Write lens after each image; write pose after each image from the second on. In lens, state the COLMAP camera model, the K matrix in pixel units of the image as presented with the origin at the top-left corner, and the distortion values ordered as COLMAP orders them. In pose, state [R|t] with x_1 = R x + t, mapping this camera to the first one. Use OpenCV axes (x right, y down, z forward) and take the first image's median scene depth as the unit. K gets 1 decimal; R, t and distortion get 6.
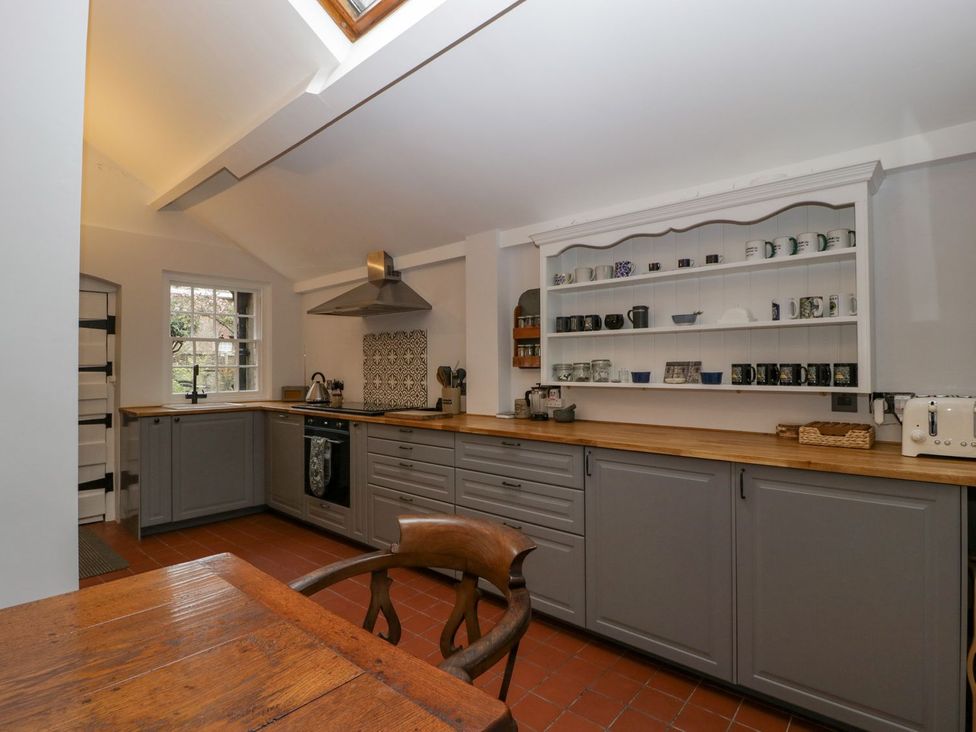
lens RADIAL K [[510.9, 0, 485.4], [0, 510.9, 360.1], [0, 0, 1]] dist [-0.017477, -0.002063]
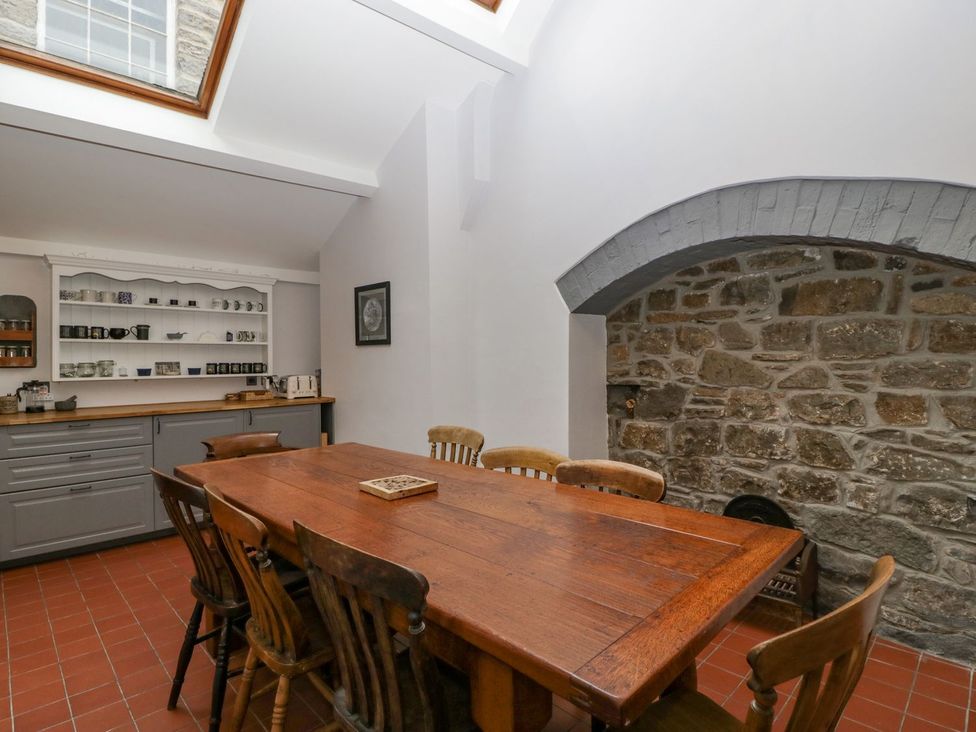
lens RADIAL K [[510.9, 0, 485.4], [0, 510.9, 360.1], [0, 0, 1]] dist [-0.017477, -0.002063]
pose [[0.065868, 0.000178, 0.997828, -1.026356], [-0.011834, 0.999930, 0.000602, -0.014074], [-0.997758, -0.011848, 0.065865, -0.101088]]
